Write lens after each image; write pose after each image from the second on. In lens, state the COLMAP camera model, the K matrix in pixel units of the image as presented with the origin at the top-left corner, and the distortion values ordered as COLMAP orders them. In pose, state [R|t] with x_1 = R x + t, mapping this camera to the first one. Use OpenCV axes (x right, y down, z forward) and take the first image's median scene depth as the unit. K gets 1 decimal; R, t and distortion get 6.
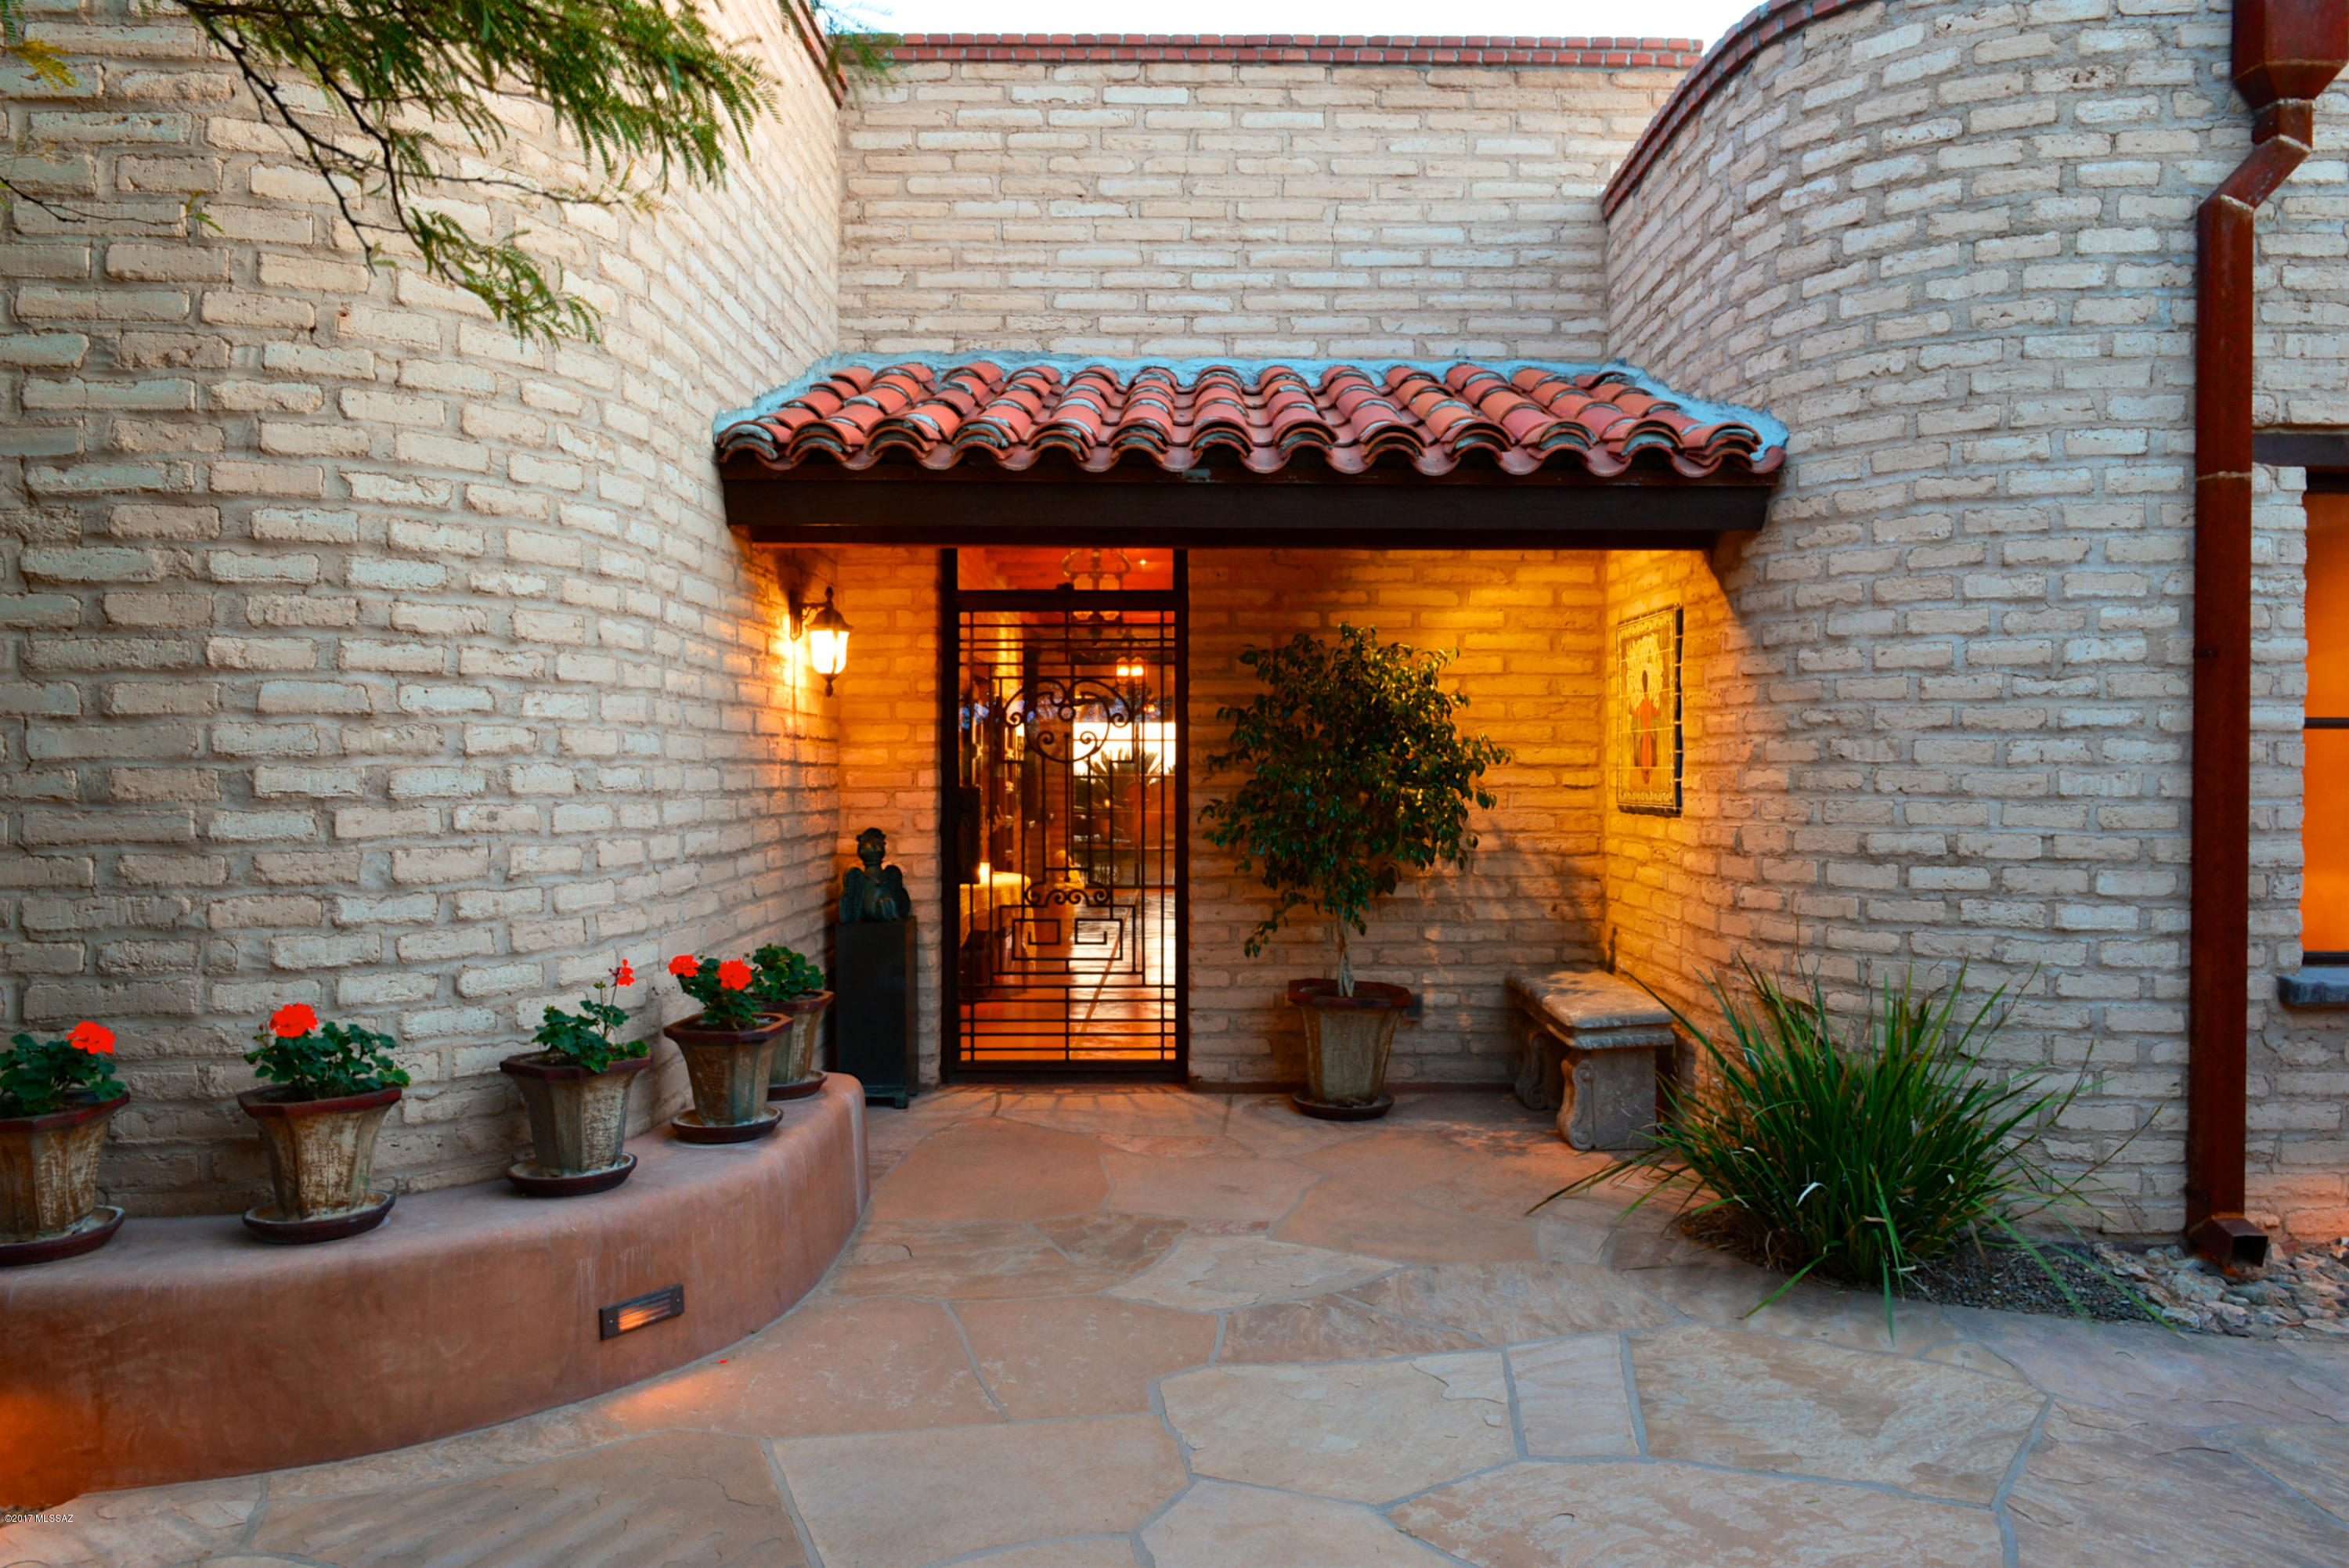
lens RADIAL K [[1614.8, 0, 1174.5], [0, 1614.8, 784.0], [0, 0, 1]] dist [-0.011604, -0.002123]
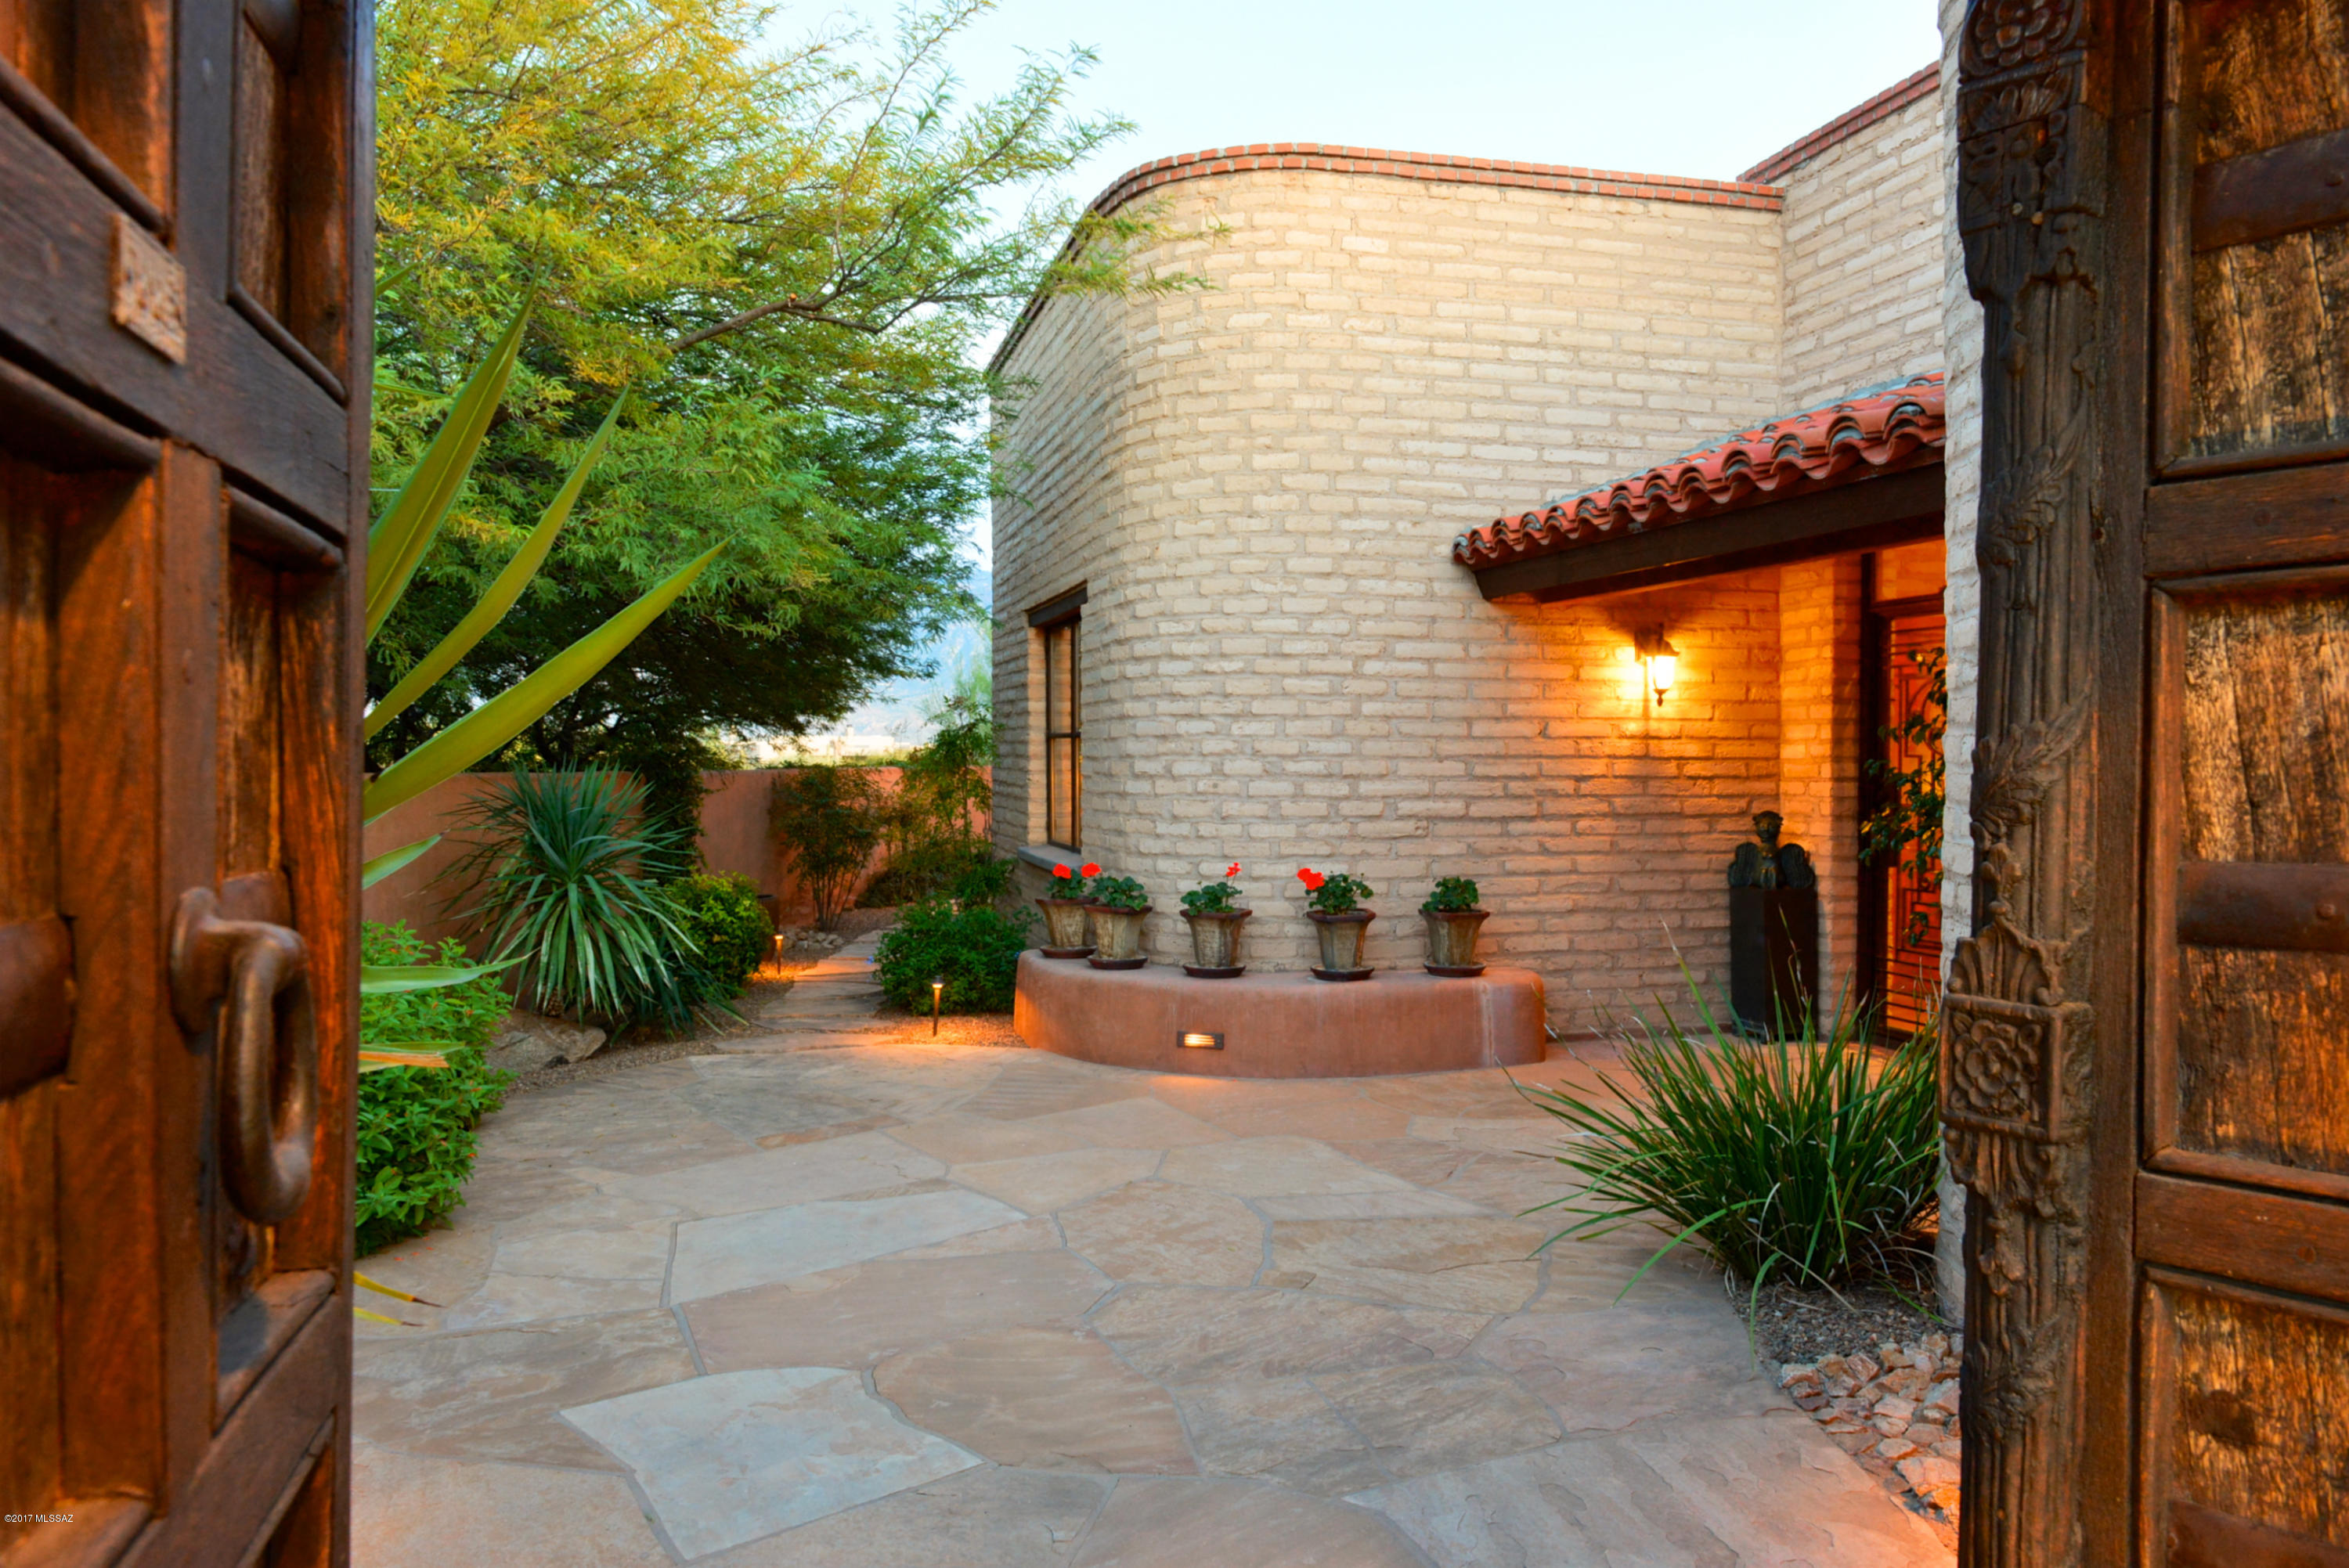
lens RADIAL K [[1614.8, 0, 1174.5], [0, 1614.8, 784.0], [0, 0, 1]] dist [-0.011604, -0.002123]
pose [[0.255517, 0.017178, -0.966652, 1.489370], [-0.010366, 0.999833, 0.015027, -0.011395], [0.966749, 0.006181, 0.255652, 0.451024]]
